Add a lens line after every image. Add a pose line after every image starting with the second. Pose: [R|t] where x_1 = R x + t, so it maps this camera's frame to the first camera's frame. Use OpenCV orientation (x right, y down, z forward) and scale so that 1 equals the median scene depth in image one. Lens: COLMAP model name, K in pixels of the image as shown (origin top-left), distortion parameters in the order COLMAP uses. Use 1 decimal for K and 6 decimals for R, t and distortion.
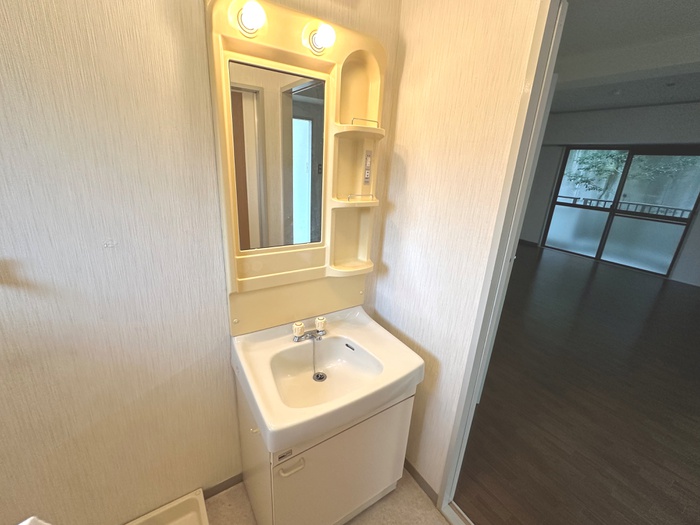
lens RADIAL K [[305.8, 0, 350.0], [0, 305.8, 262.5], [0, 0, 1]] dist [-0.003476, 0.000418]
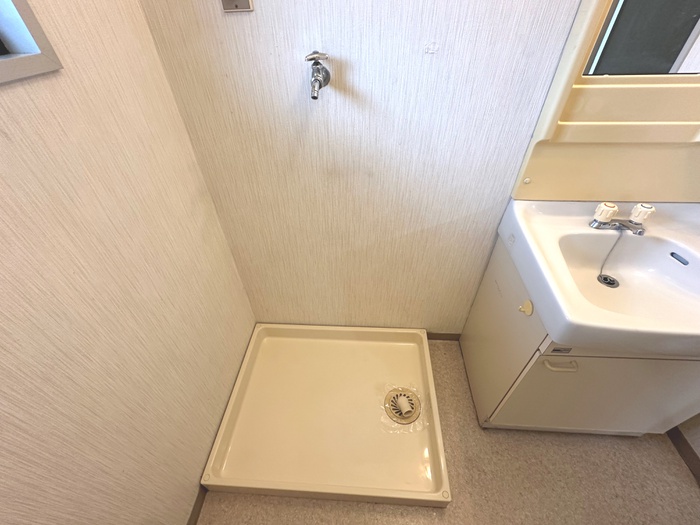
lens RADIAL K [[305.8, 0, 350.0], [0, 305.8, 262.5], [0, 0, 1]] dist [-0.003476, 0.000418]
pose [[0.796775, 0.344091, -0.496741, -0.254007], [-0.131770, 0.901196, 0.412896, 0.107633], [0.589735, -0.263529, 0.763391, 0.060875]]
